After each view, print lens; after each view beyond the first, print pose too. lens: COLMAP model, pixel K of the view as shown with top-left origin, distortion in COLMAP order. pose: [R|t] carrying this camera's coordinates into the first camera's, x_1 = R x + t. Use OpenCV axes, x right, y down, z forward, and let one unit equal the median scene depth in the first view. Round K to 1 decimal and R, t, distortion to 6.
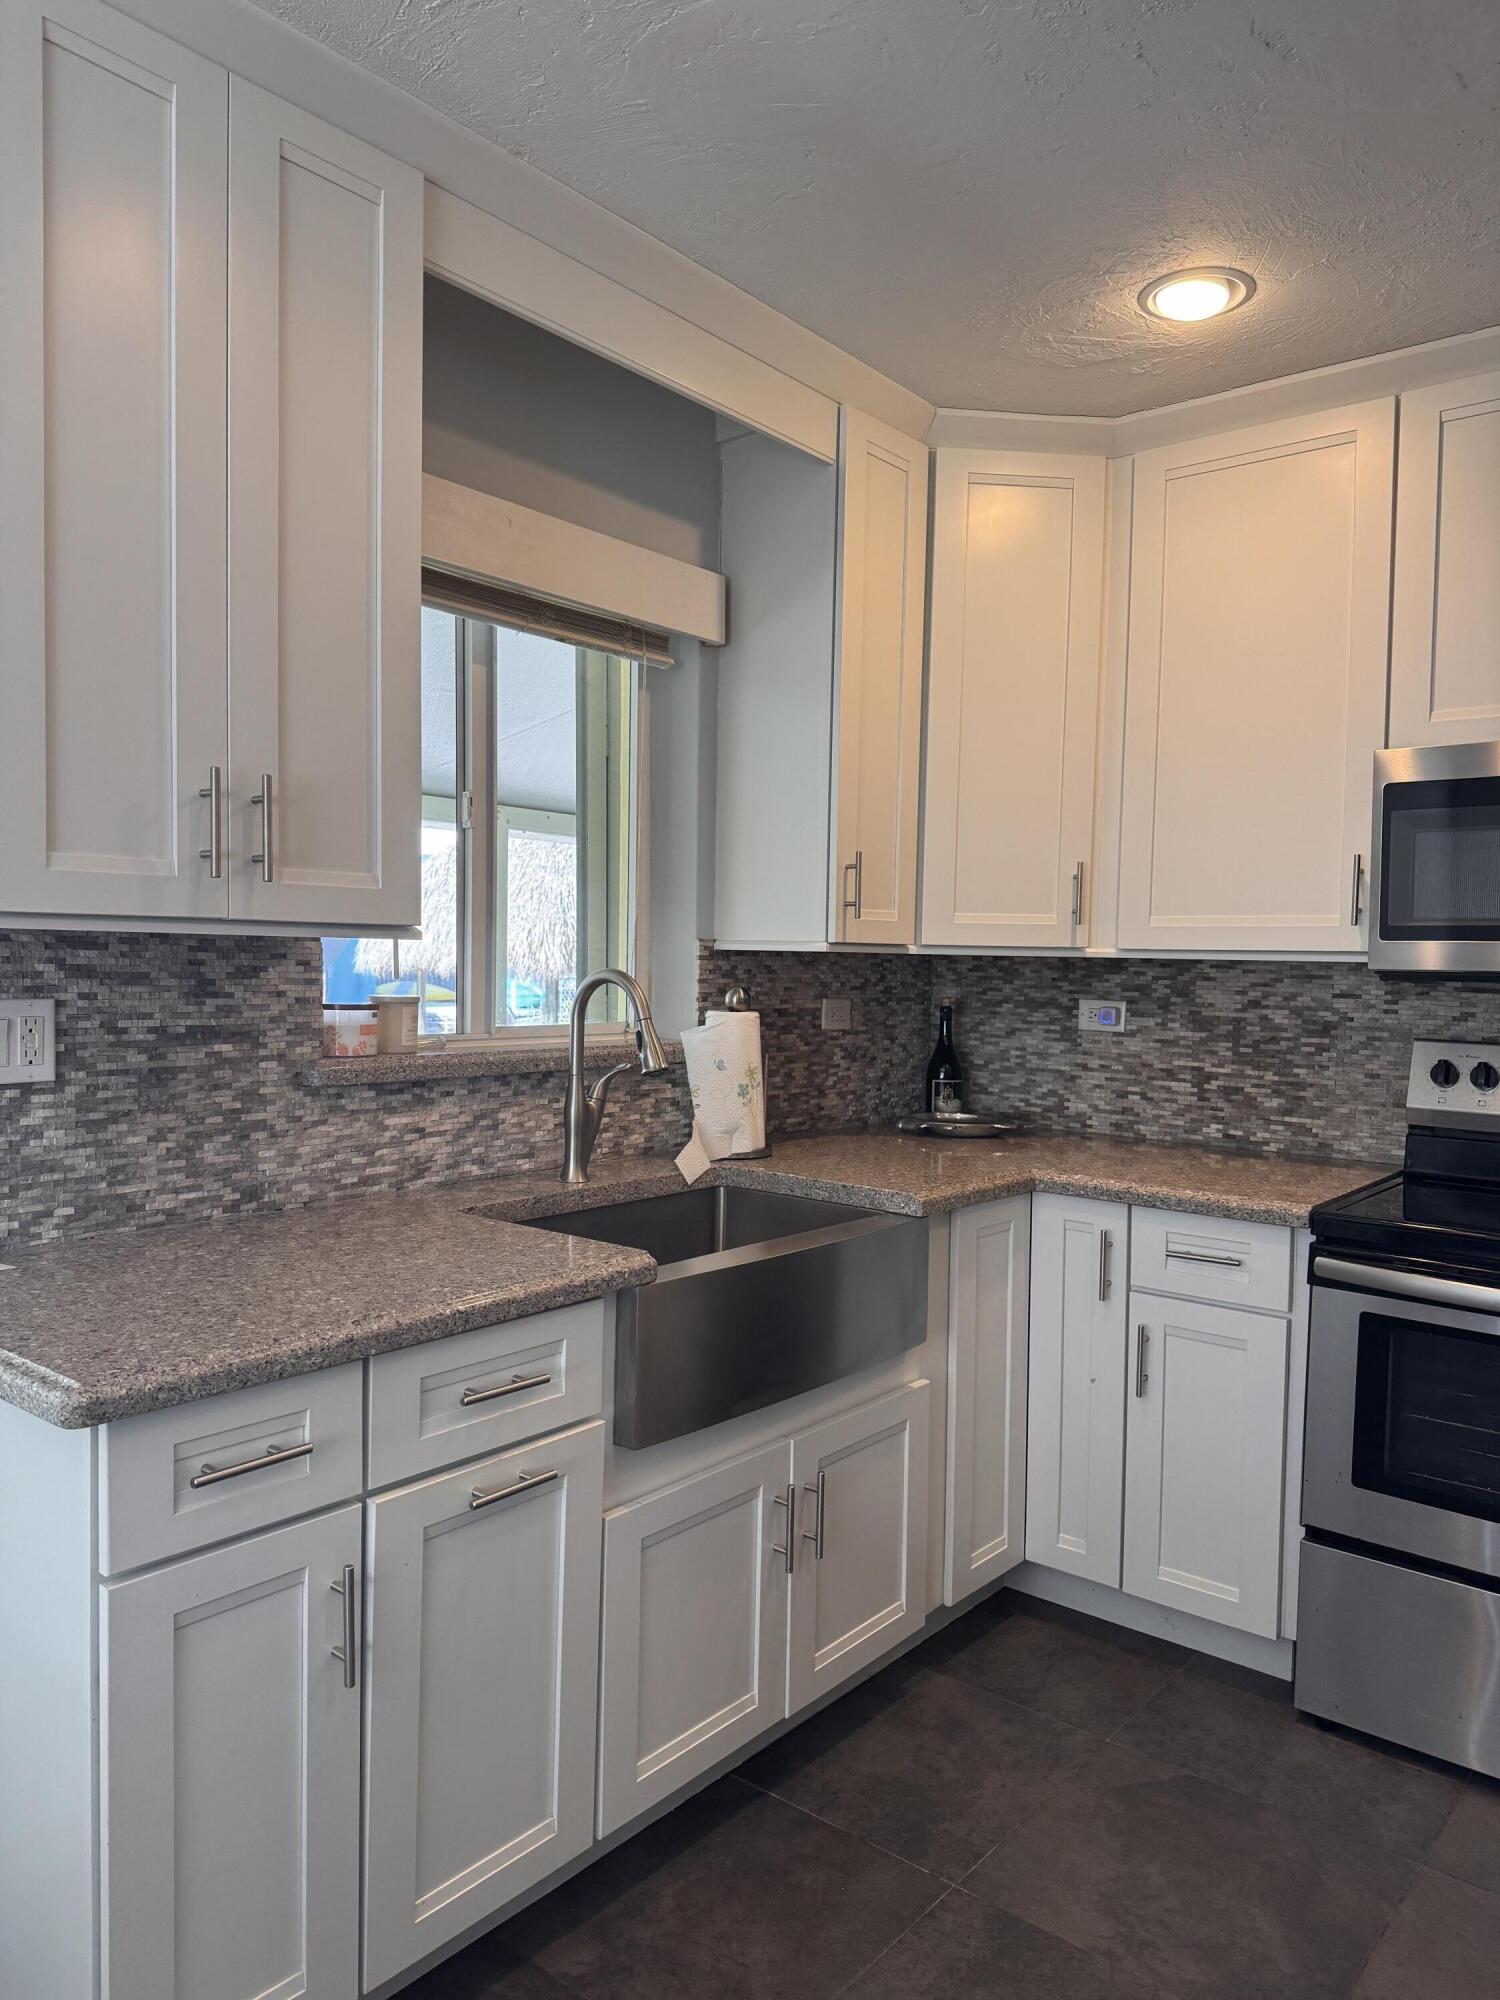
lens RADIAL K [[1410.4, 0, 740.2], [0, 1410.4, 1005.8], [0, 0, 1]] dist [0.034933, -0.045765]
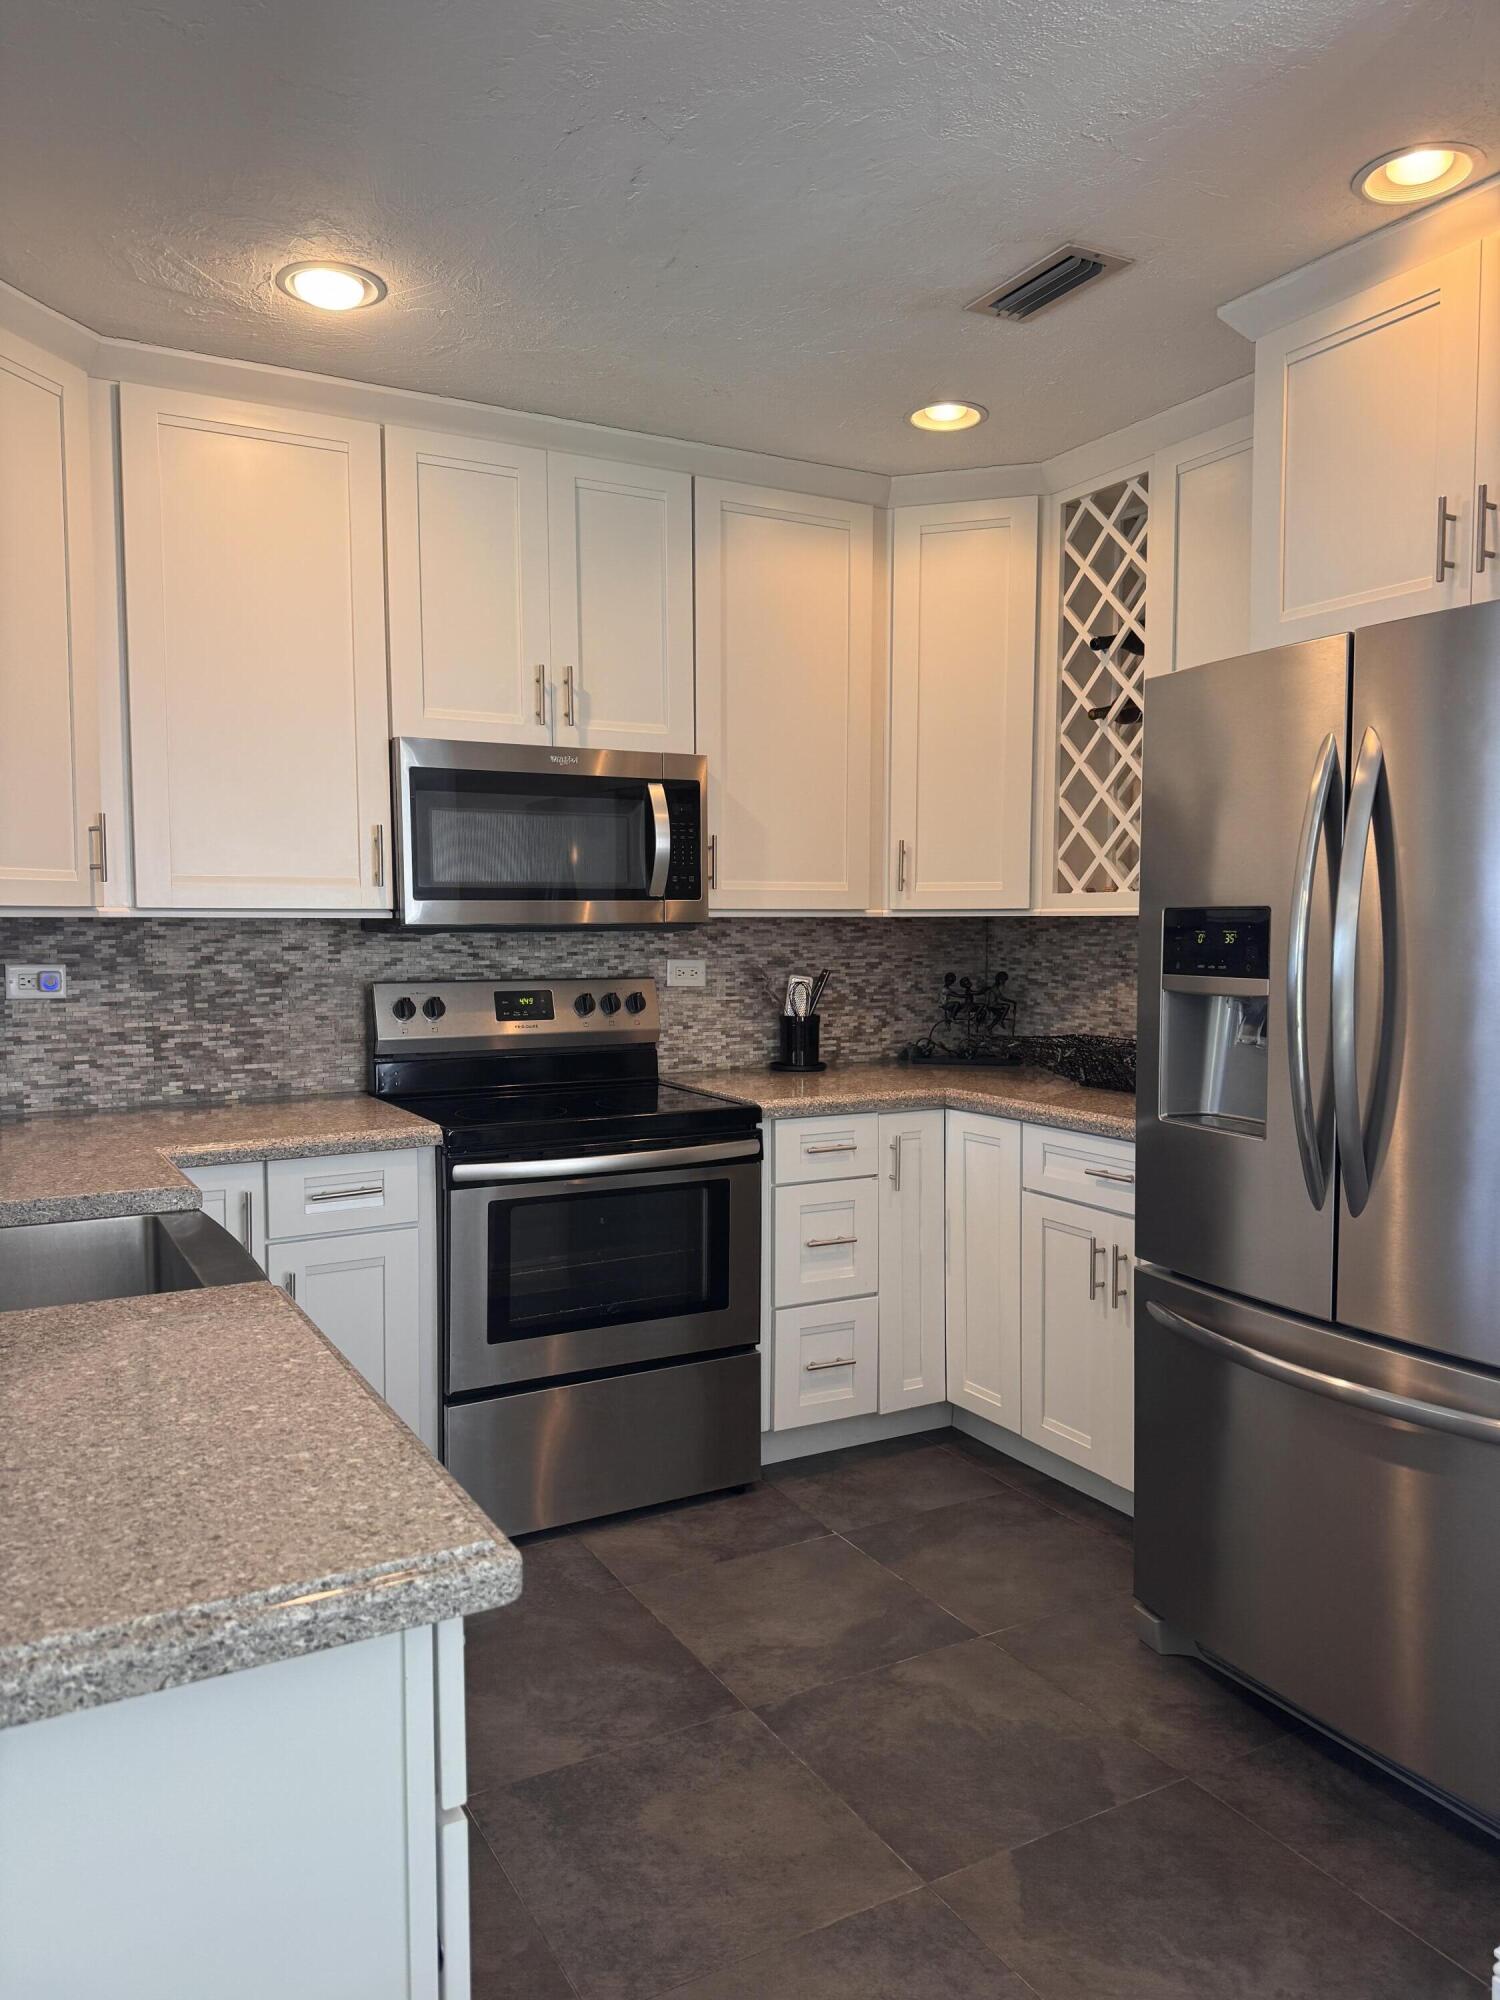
lens RADIAL K [[1410.4, 0, 747.1], [0, 1410.4, 1003.5], [0, 0, 1]] dist [0.034933, -0.045765]
pose [[0.350112, -0.075629, 0.933650, -0.464760], [0.043793, 0.996967, 0.064336, -0.018902], [-0.935684, 0.018363, 0.352362, 0.272245]]
